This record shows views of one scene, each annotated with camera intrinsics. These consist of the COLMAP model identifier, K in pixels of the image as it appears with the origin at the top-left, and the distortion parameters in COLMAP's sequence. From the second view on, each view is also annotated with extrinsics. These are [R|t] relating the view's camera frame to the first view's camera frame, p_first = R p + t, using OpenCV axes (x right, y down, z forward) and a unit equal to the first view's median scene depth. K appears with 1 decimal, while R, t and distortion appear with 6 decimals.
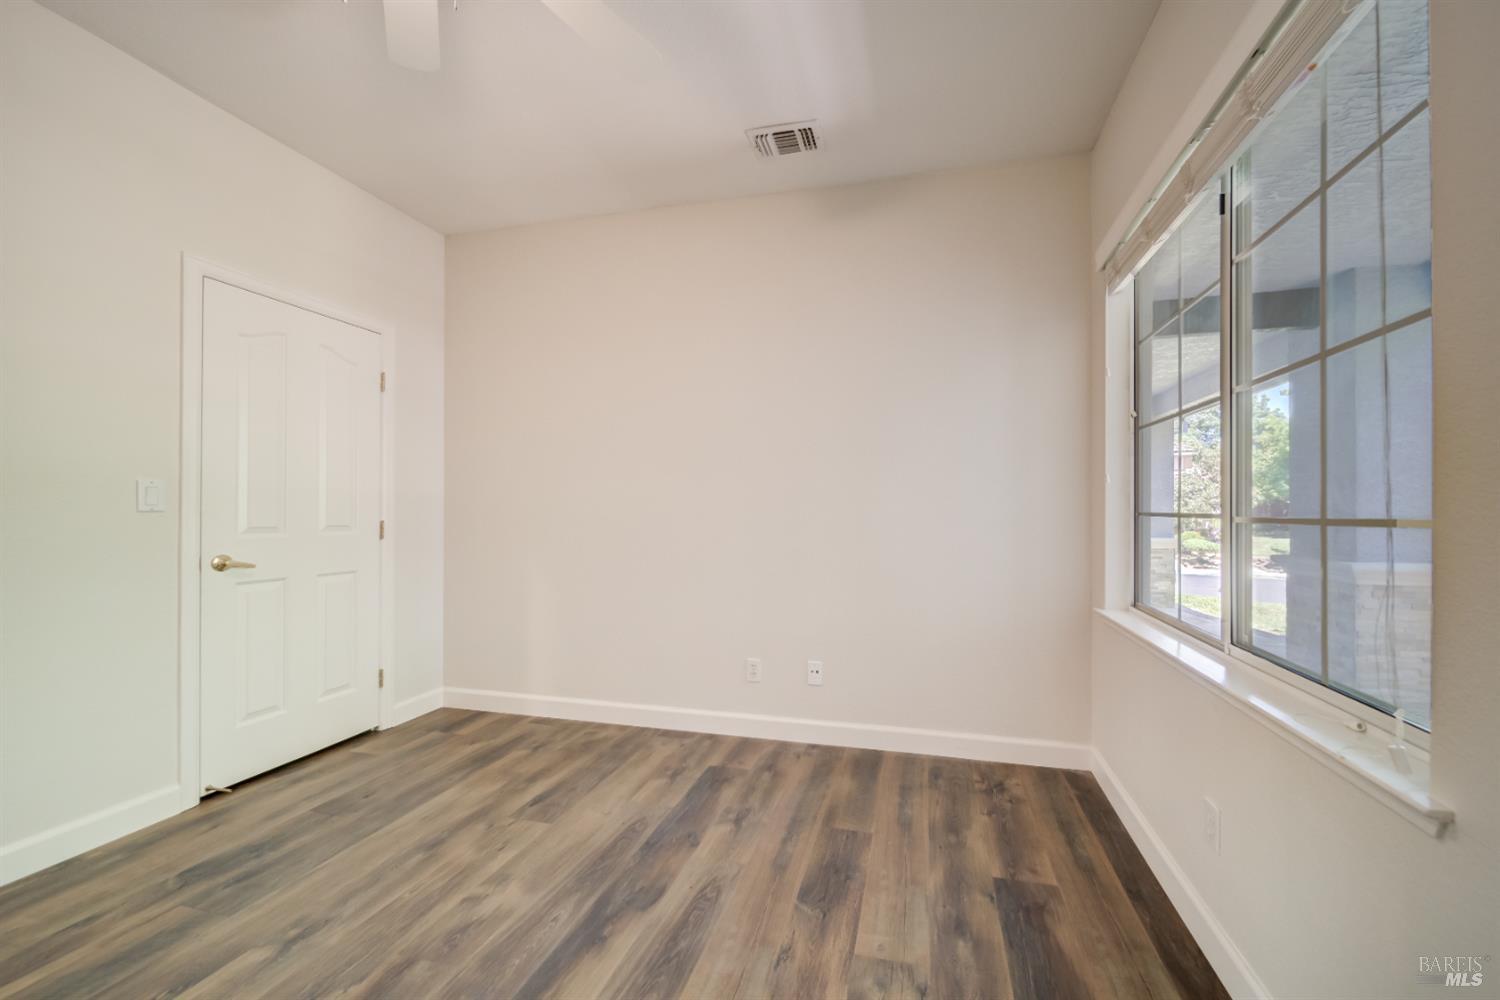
lens RADIAL K [[534.3, 0, 750.3], [0, 534.3, 503.7], [0, 0, 1]] dist [-0.003696, -0.000284]
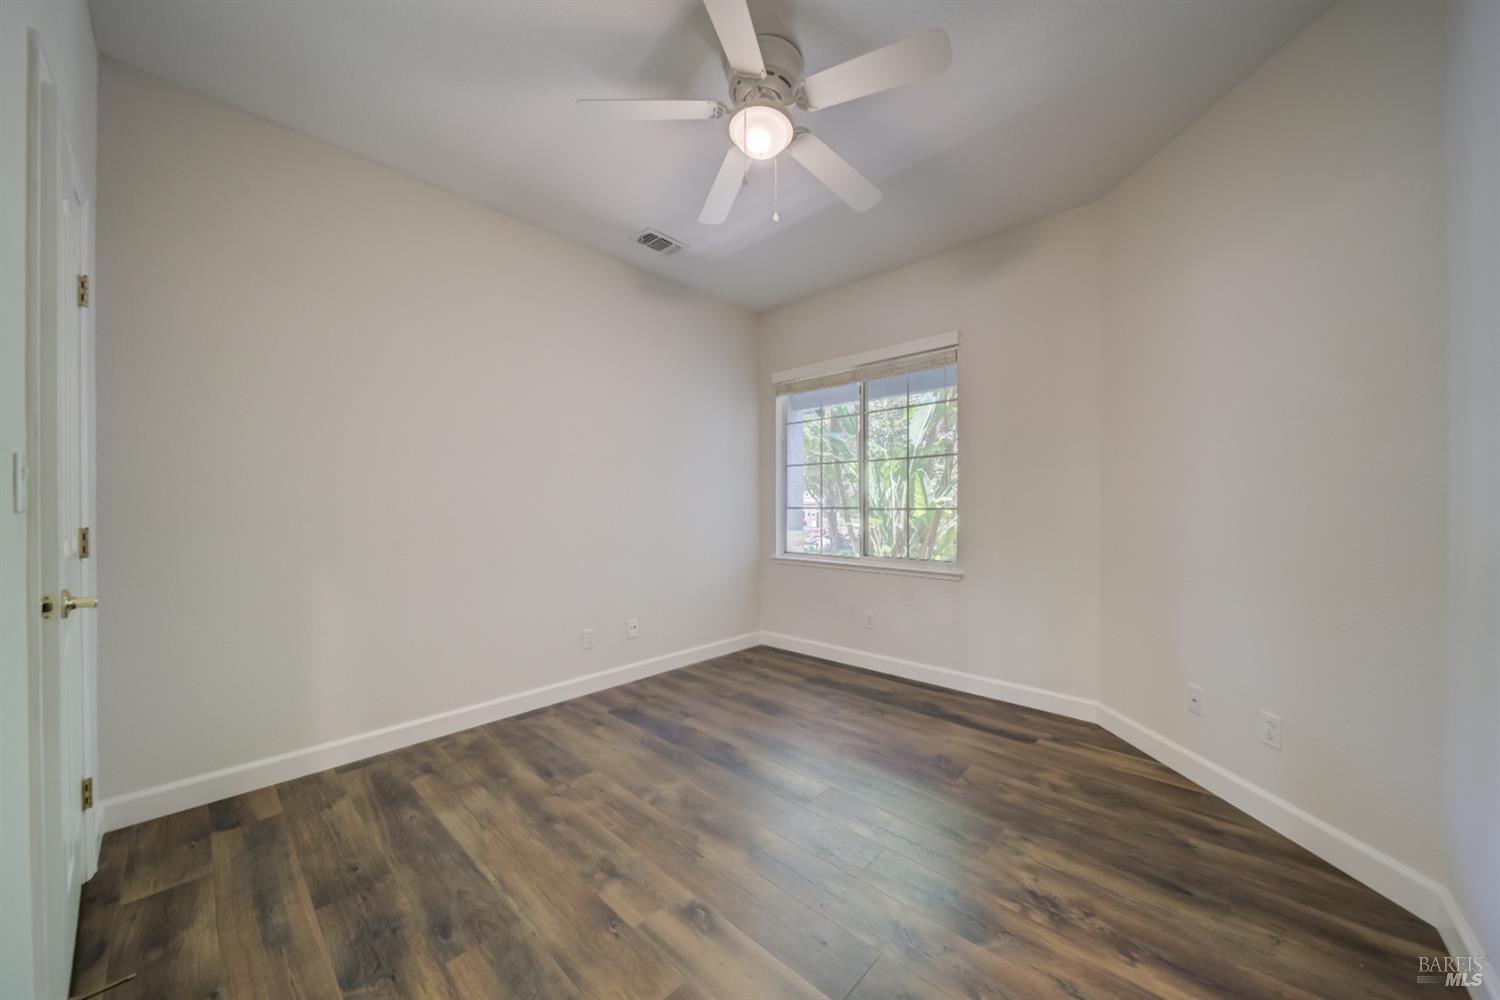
lens RADIAL K [[534.3, 0, 748.1], [0, 534.3, 505.3], [0, 0, 1]] dist [-0.003696, -0.000284]
pose [[0.502115, 0.000351, 0.864801, -1.094598], [-0.001405, 0.999999, 0.000410, 0.010985], [-0.864800, -0.001421, 0.502114, 0.102146]]
